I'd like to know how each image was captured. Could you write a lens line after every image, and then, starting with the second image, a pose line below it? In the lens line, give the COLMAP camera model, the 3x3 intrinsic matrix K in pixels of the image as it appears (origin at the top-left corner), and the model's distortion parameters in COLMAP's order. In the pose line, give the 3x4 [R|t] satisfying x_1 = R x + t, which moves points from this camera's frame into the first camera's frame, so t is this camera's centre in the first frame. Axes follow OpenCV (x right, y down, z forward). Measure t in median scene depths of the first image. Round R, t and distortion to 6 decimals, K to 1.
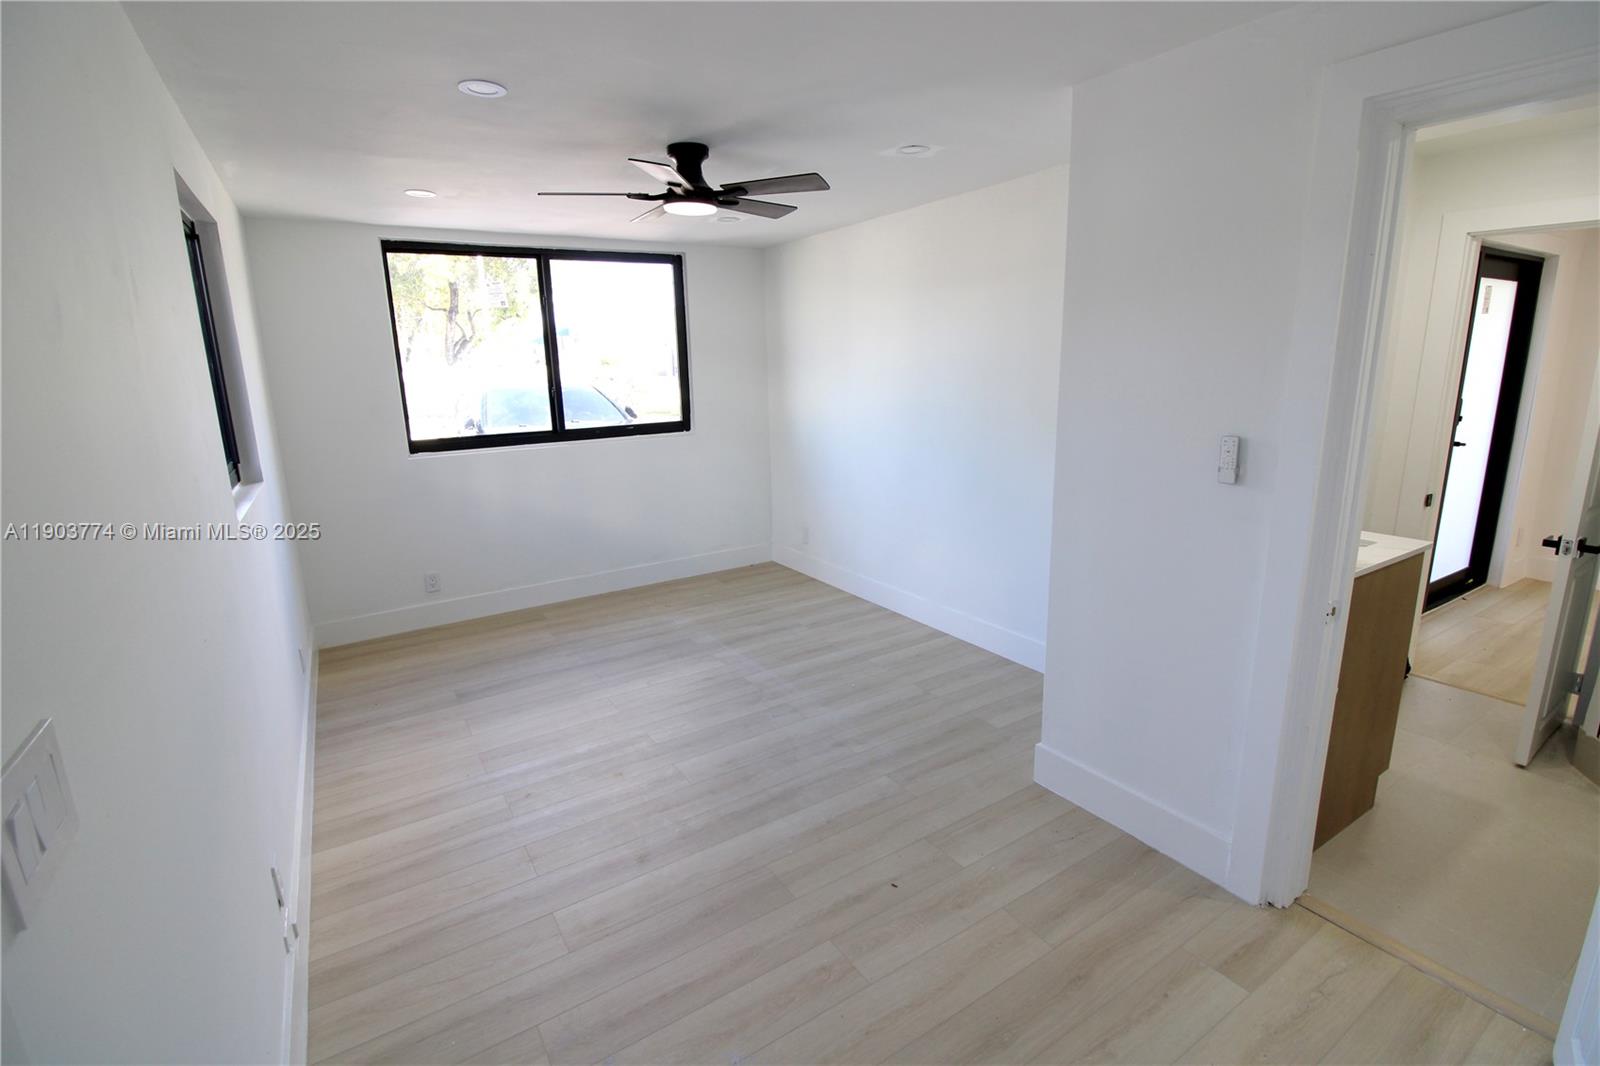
lens RADIAL K [[743.2, 0, 793.9], [0, 743.2, 527.6], [0, 0, 1]] dist [-0.008332, -0.007975]
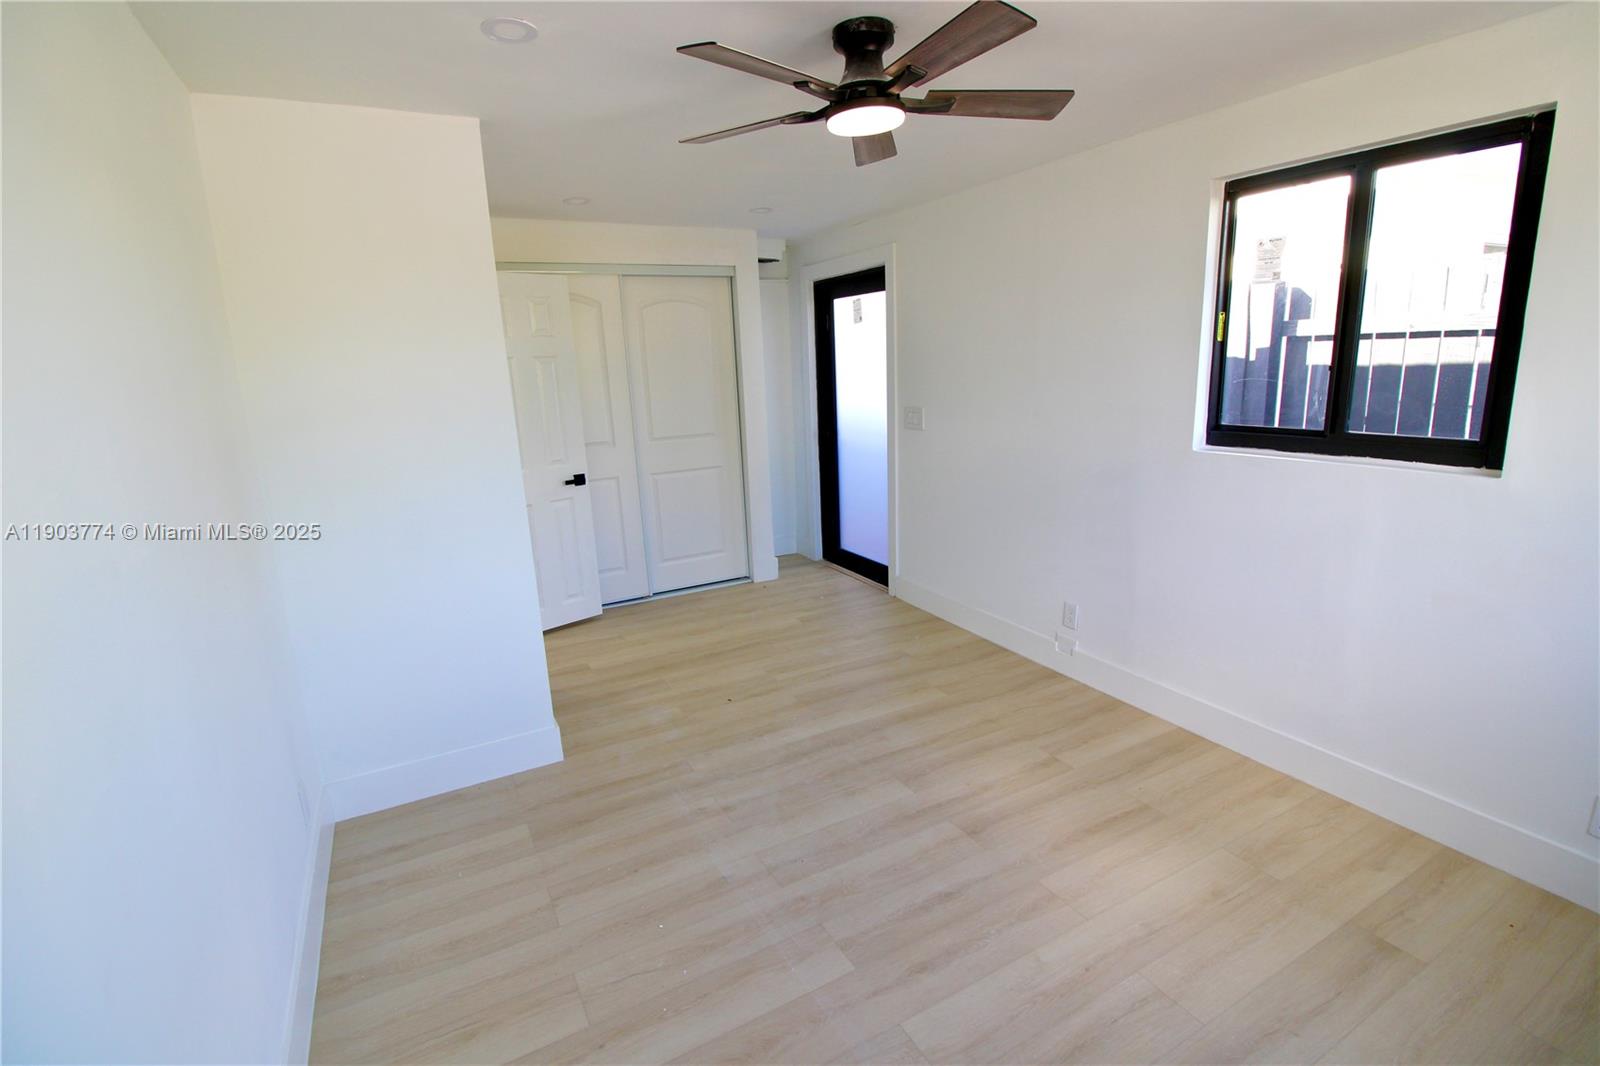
lens RADIAL K [[743.2, 0, 802.8], [0, 743.2, 521.5], [0, 0, 1]] dist [-0.008332, -0.007975]
pose [[-0.996576, 0.052130, 0.064178, -0.087527], [0.074705, 0.900347, 0.428712, -0.326069], [-0.035433, 0.432038, -0.901159, 1.450723]]
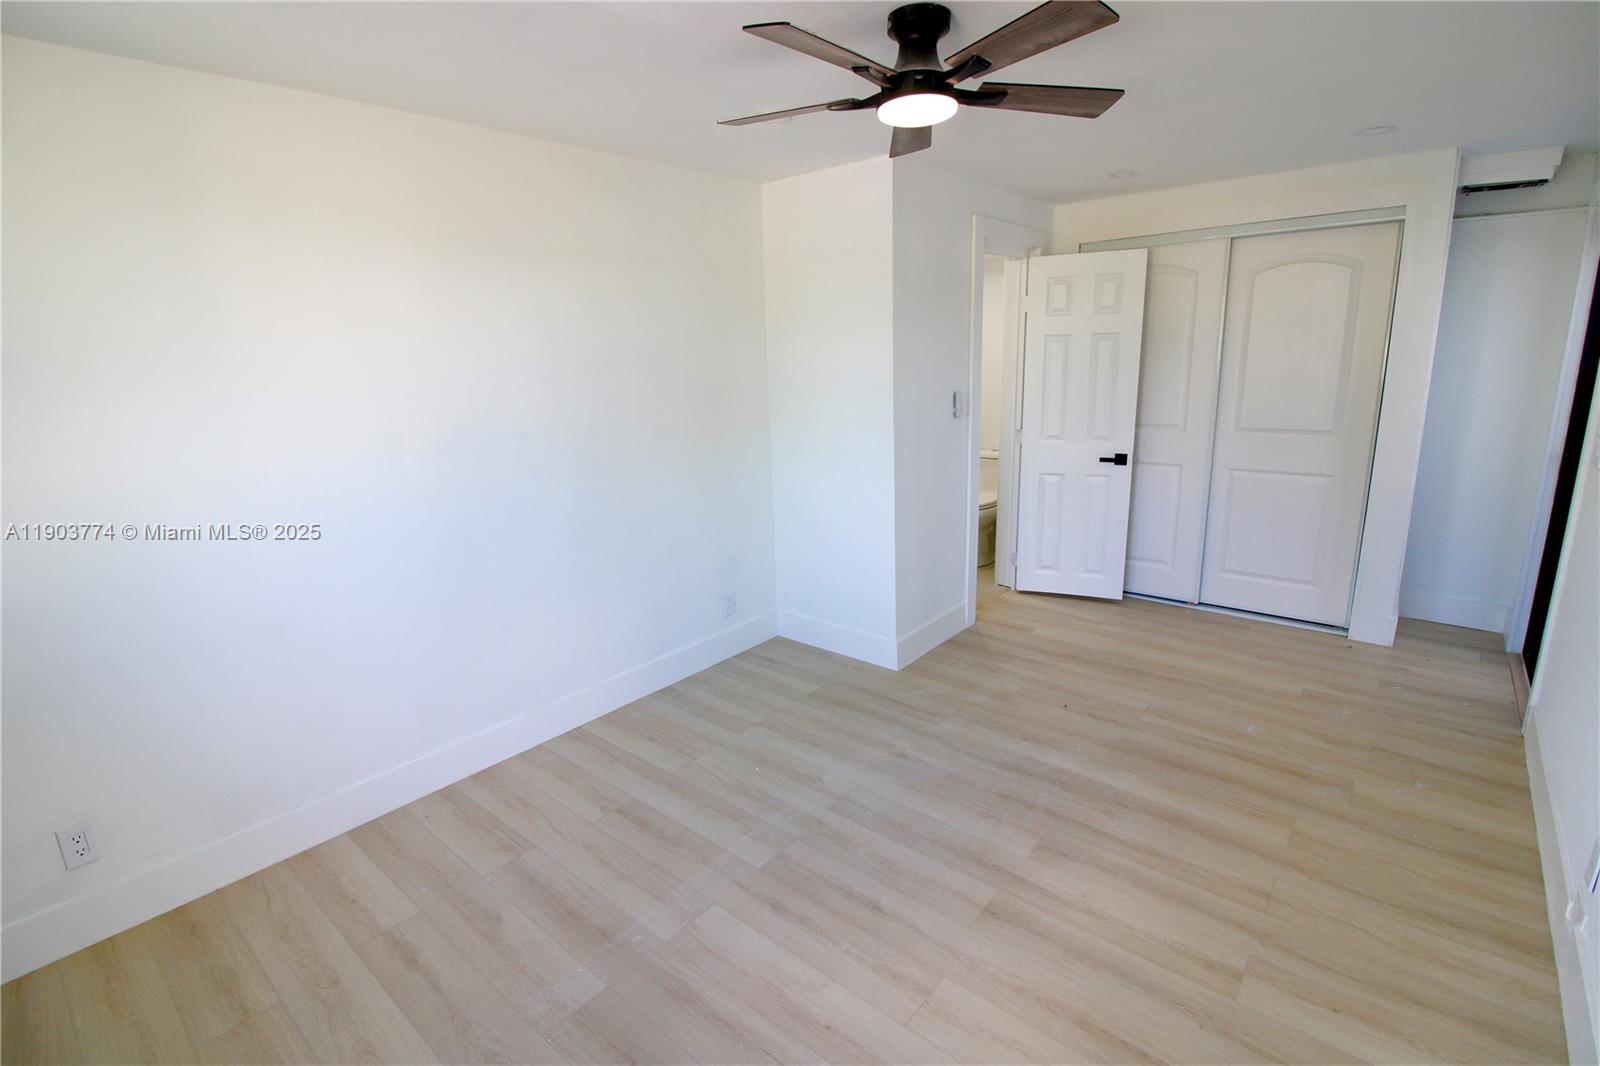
lens RADIAL K [[743.2, 0, 787.2], [0, 743.2, 522.9], [0, 0, 1]] dist [-0.008332, -0.007975]
pose [[-0.295761, -0.176582, 0.938799, -0.653207], [0.253648, 0.932971, 0.255396, -0.234917], [-0.920971, 0.313661, -0.231147, 1.126151]]
